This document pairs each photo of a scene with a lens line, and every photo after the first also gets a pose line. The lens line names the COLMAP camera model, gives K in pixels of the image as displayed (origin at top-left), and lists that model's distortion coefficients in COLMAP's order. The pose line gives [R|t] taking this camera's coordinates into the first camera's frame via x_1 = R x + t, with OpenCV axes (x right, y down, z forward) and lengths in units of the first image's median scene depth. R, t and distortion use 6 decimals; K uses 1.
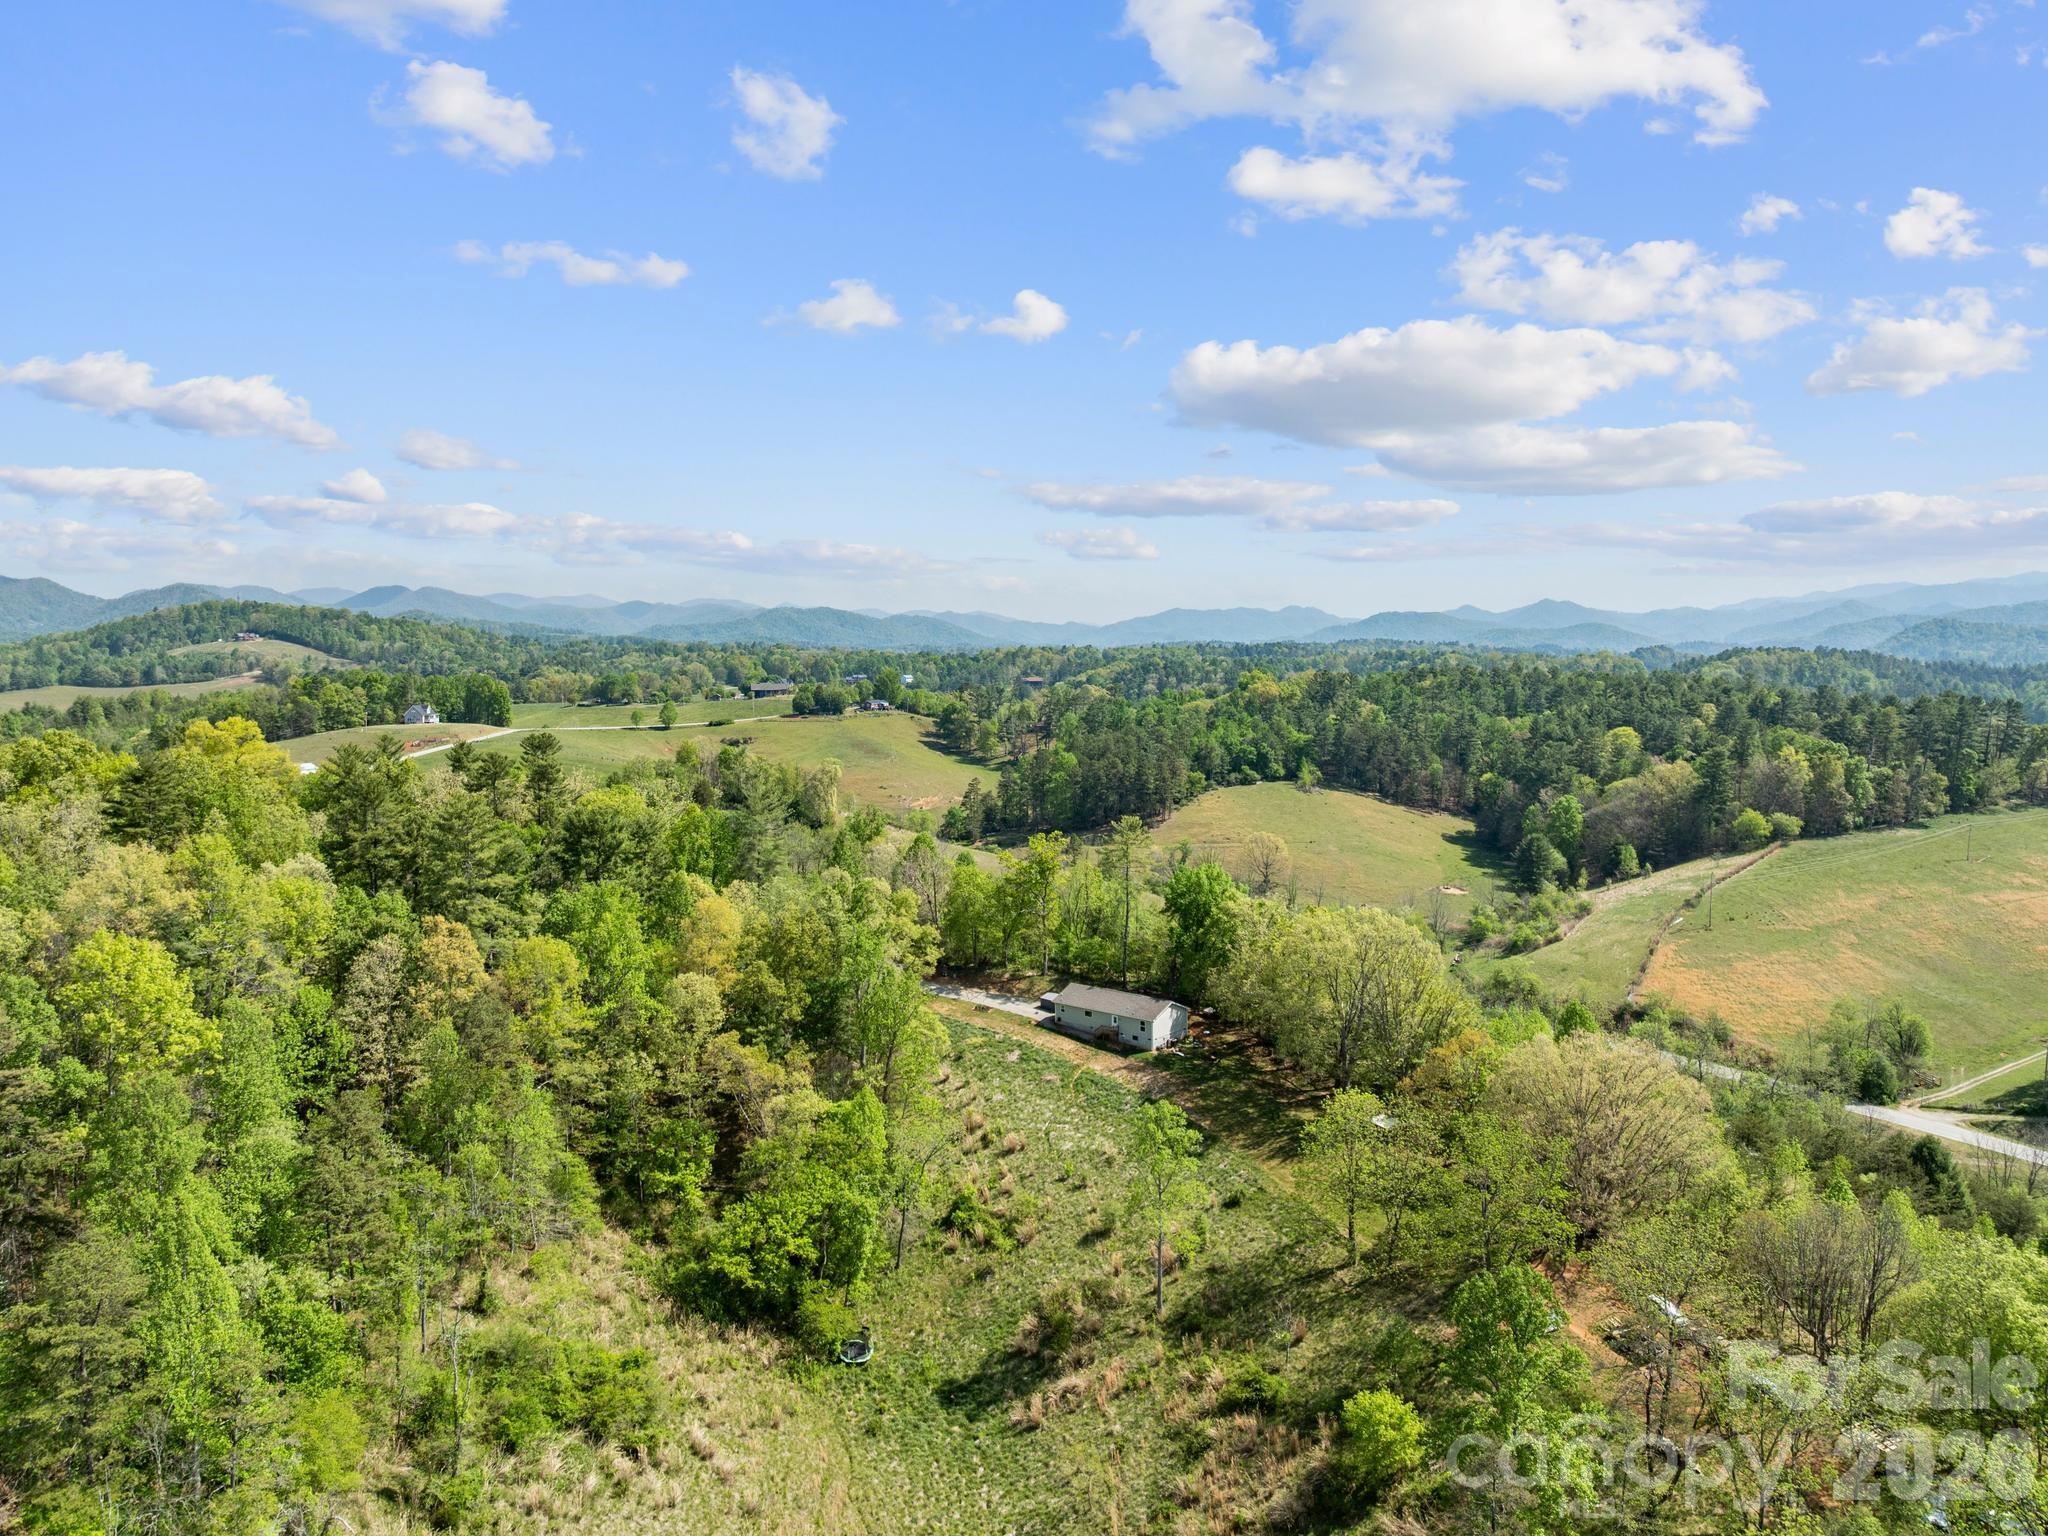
lens RADIAL K [[1434.4, 0, 1030.4], [0, 1434.4, 769.2], [0, 0, 1]] dist [-0.035792, -0.009745]
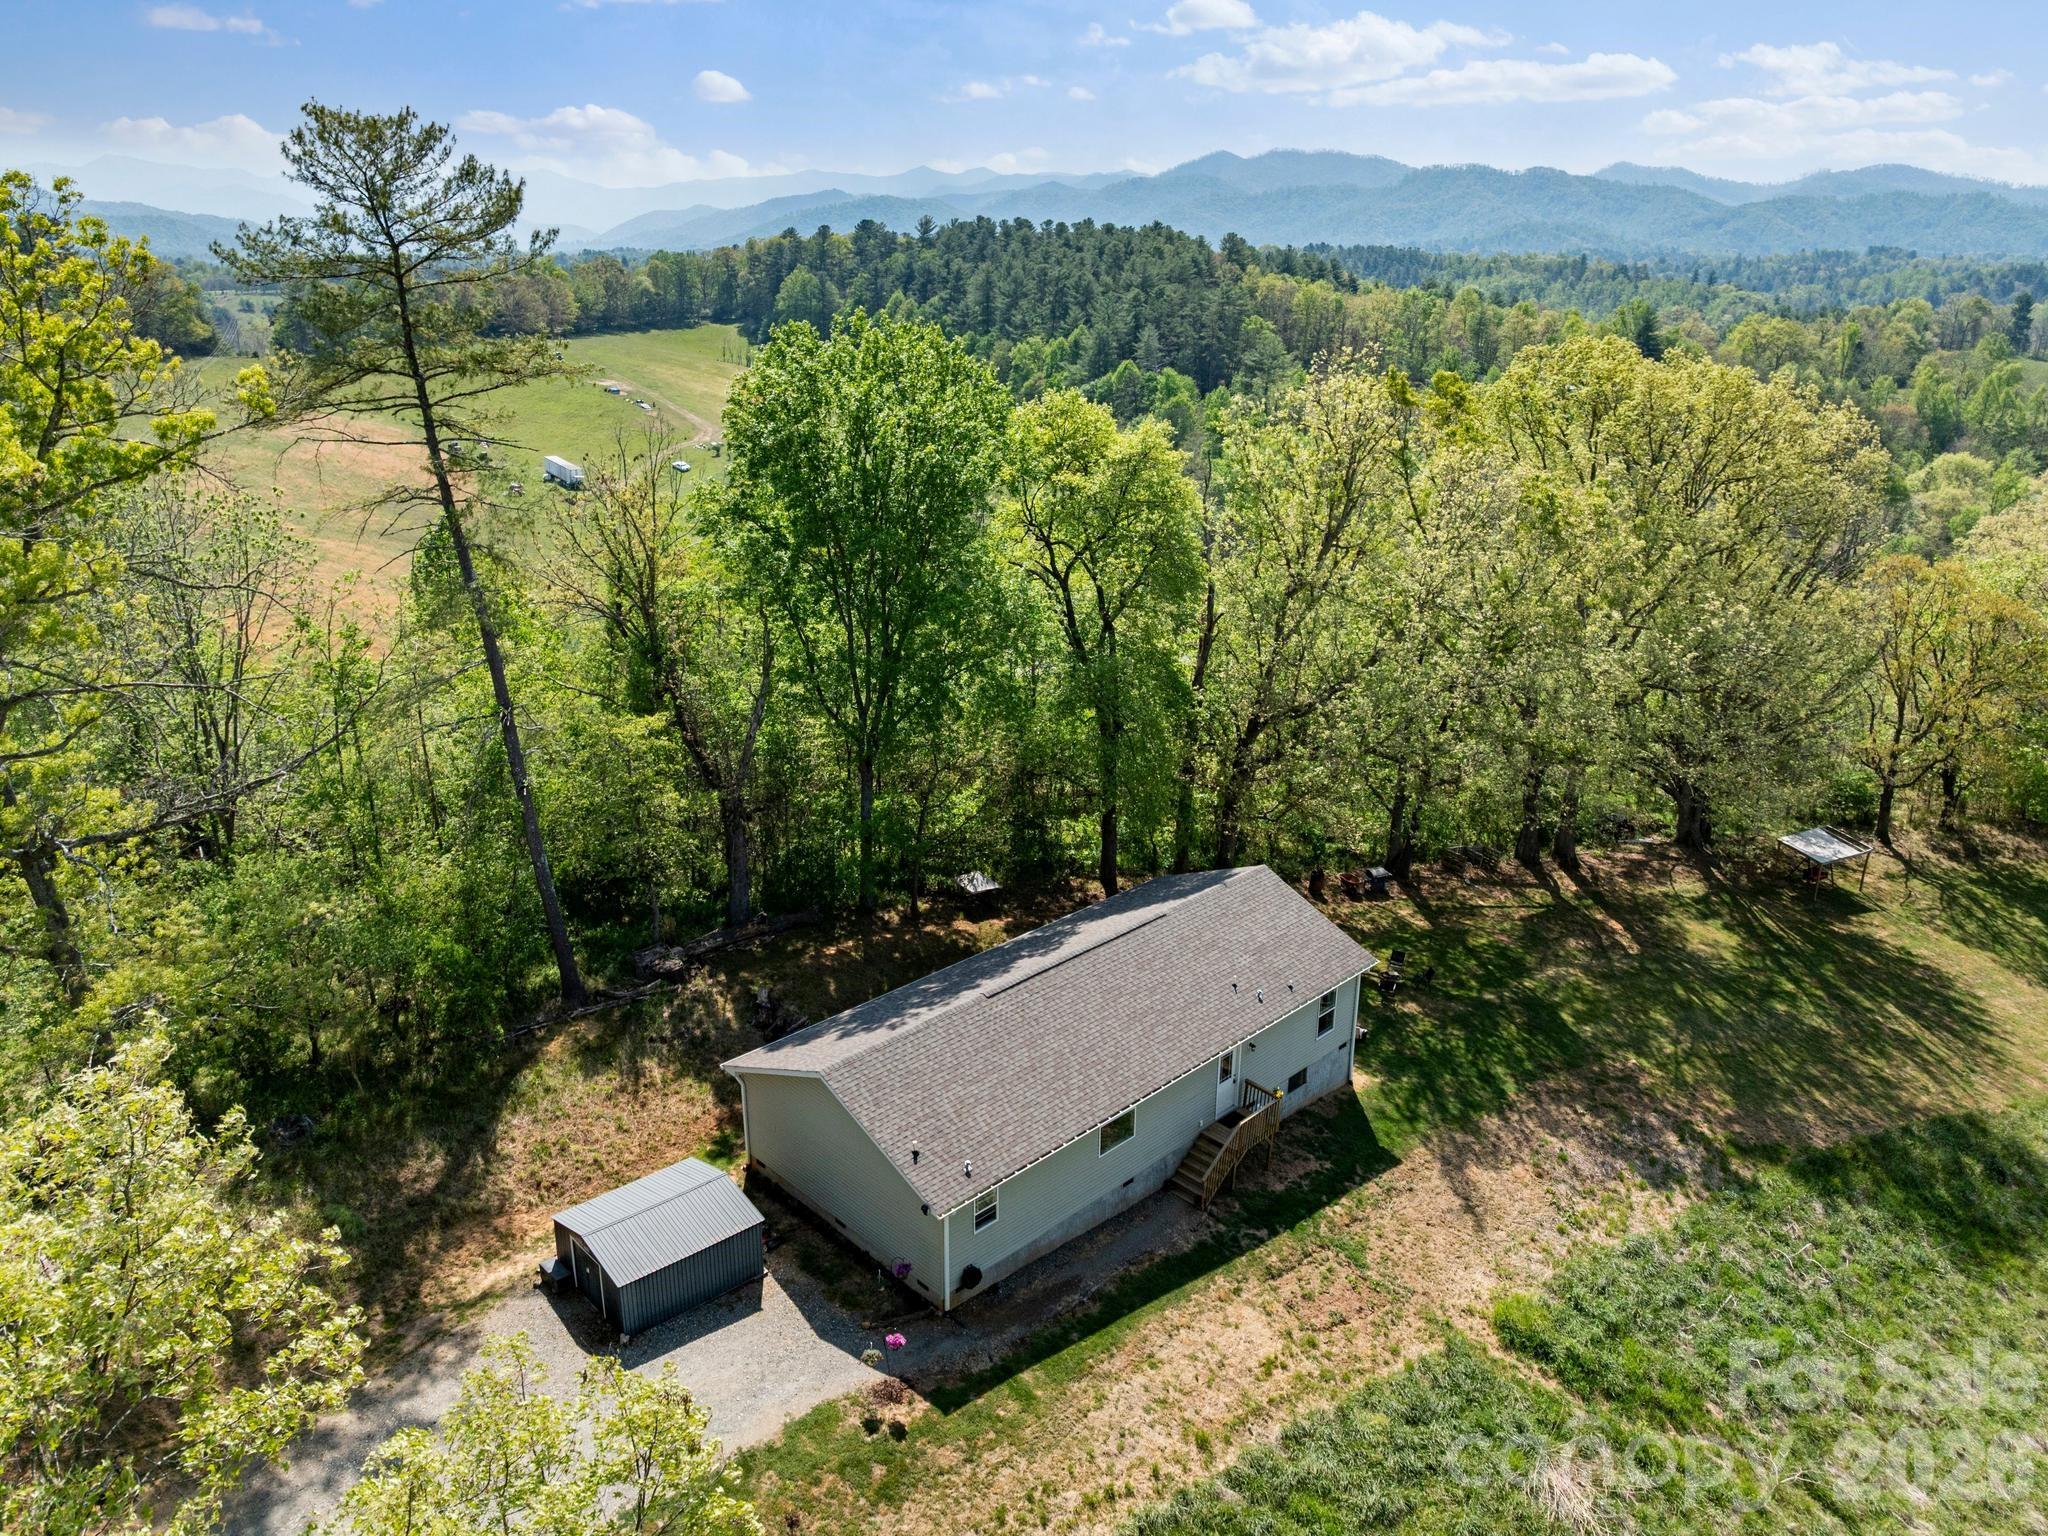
lens RADIAL K [[1434.4, 0, 1030.4], [0, 1434.4, 769.2], [0, 0, 1]] dist [-0.035792, -0.009745]
pose [[0.075712, -0.325101, 0.942644, -0.058728], [0.076344, 0.944472, 0.319600, 0.033017], [-0.994203, 0.047768, 0.096327, 0.487572]]
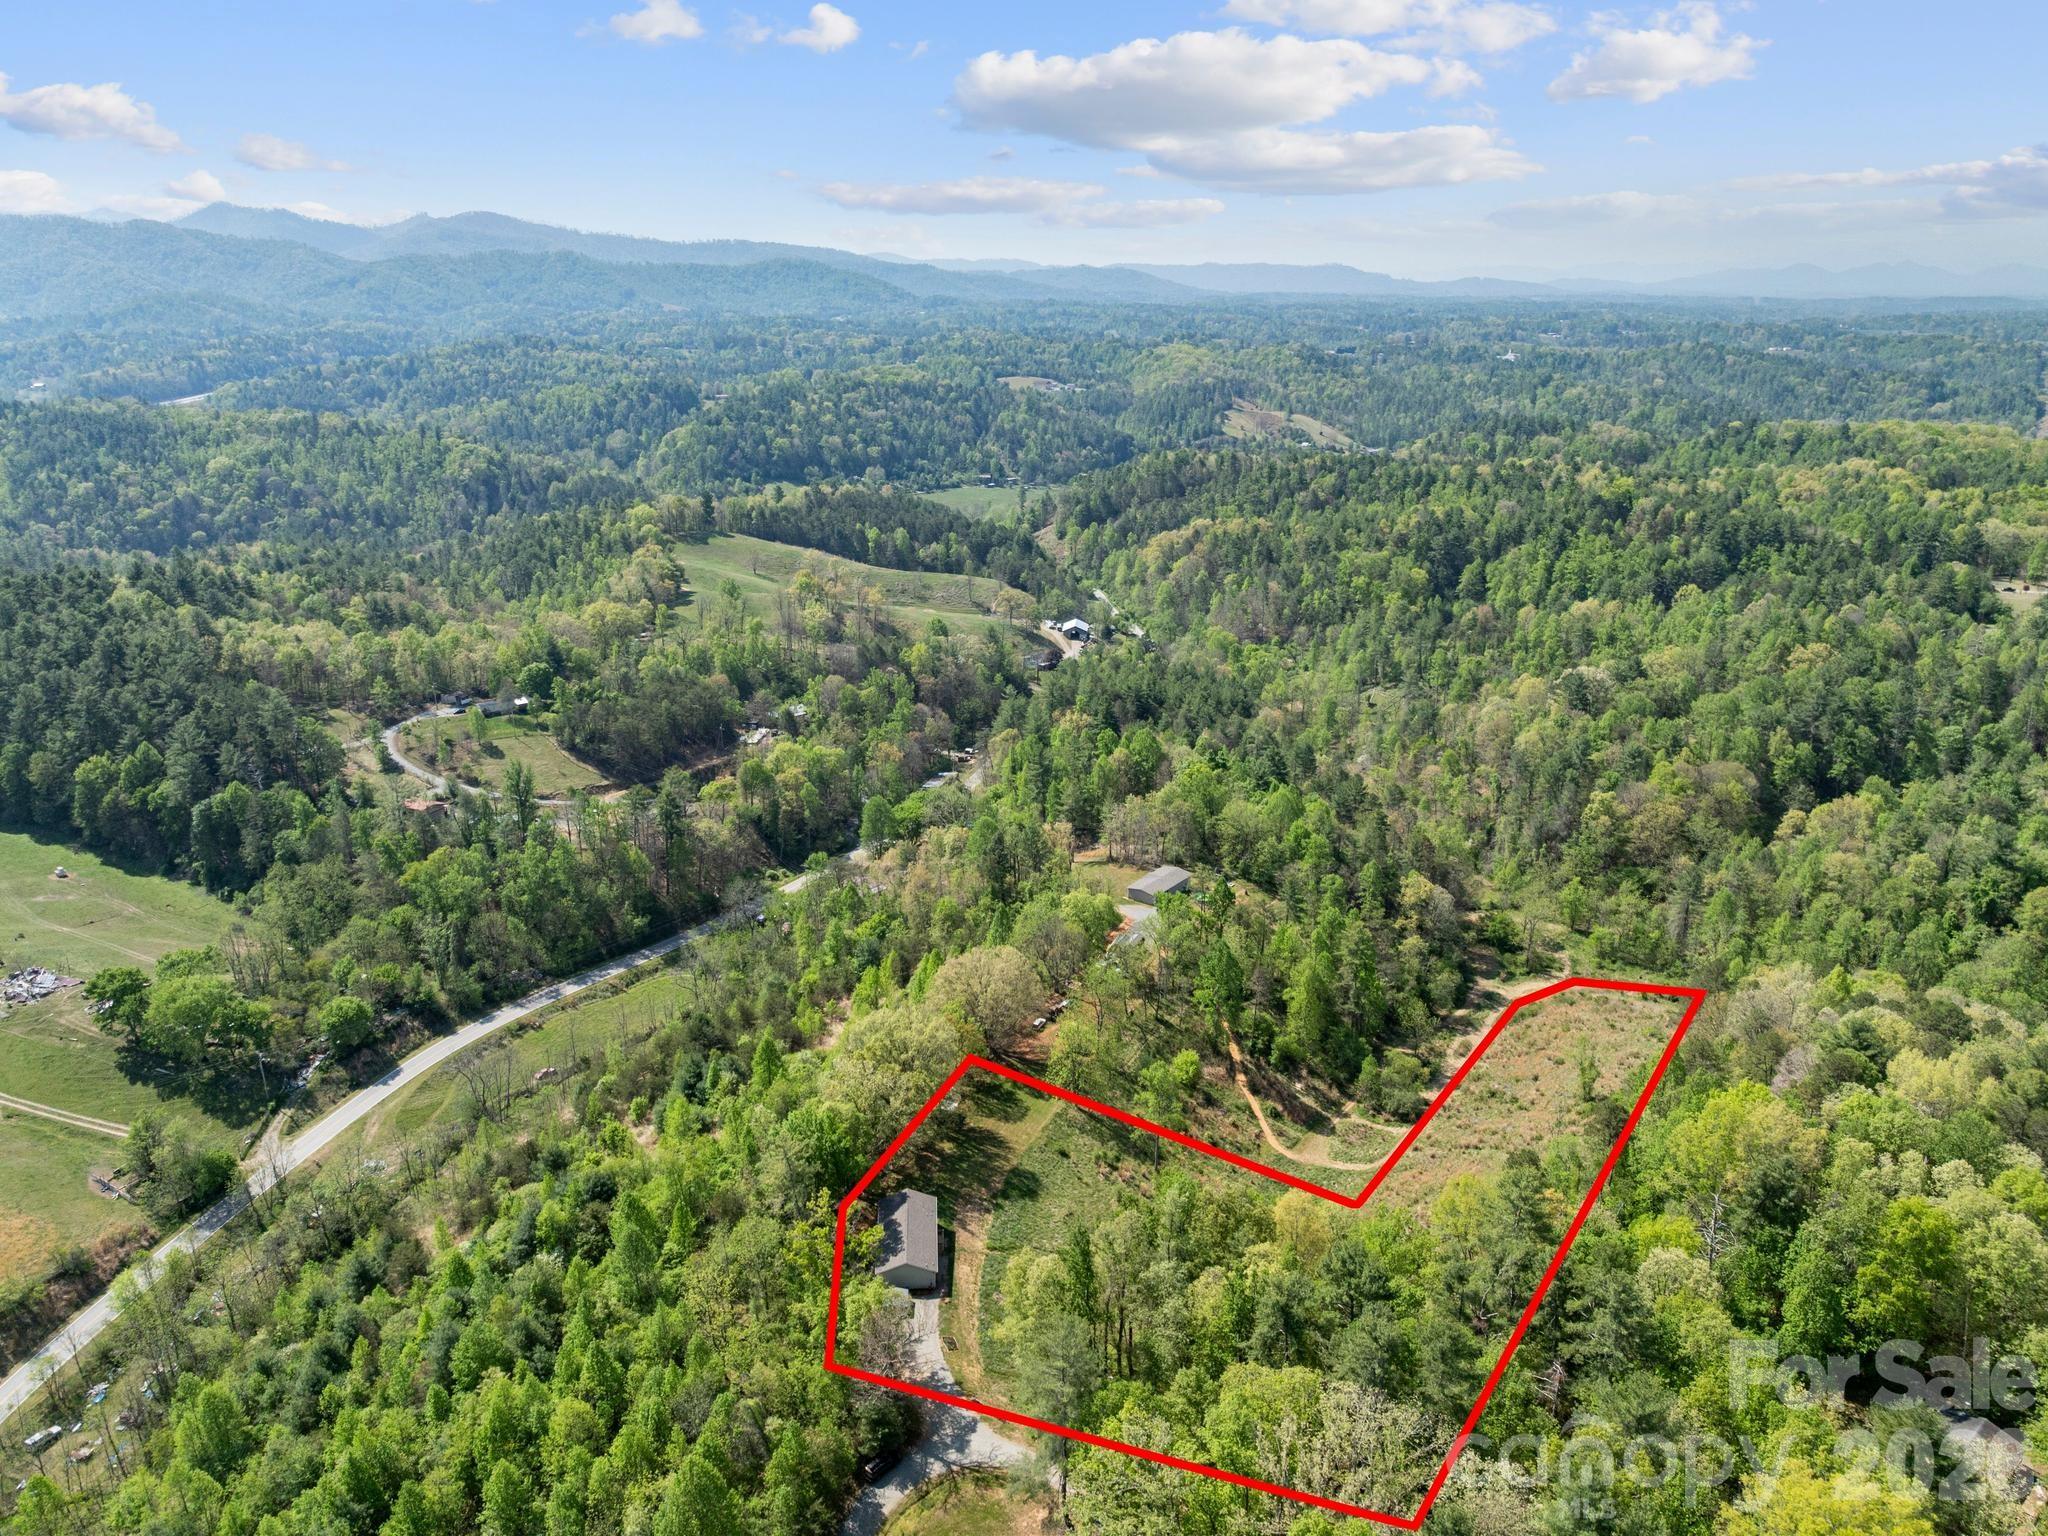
lens RADIAL K [[1434.4, 0, 1030.4], [0, 1434.4, 769.2], [0, 0, 1]] dist [-0.035792, -0.009745]
pose [[-0.708831, -0.206658, 0.674427, -0.317427], [0.077985, 0.927300, 0.366106, -0.263457], [-0.701054, 0.312103, -0.641182, 0.744926]]
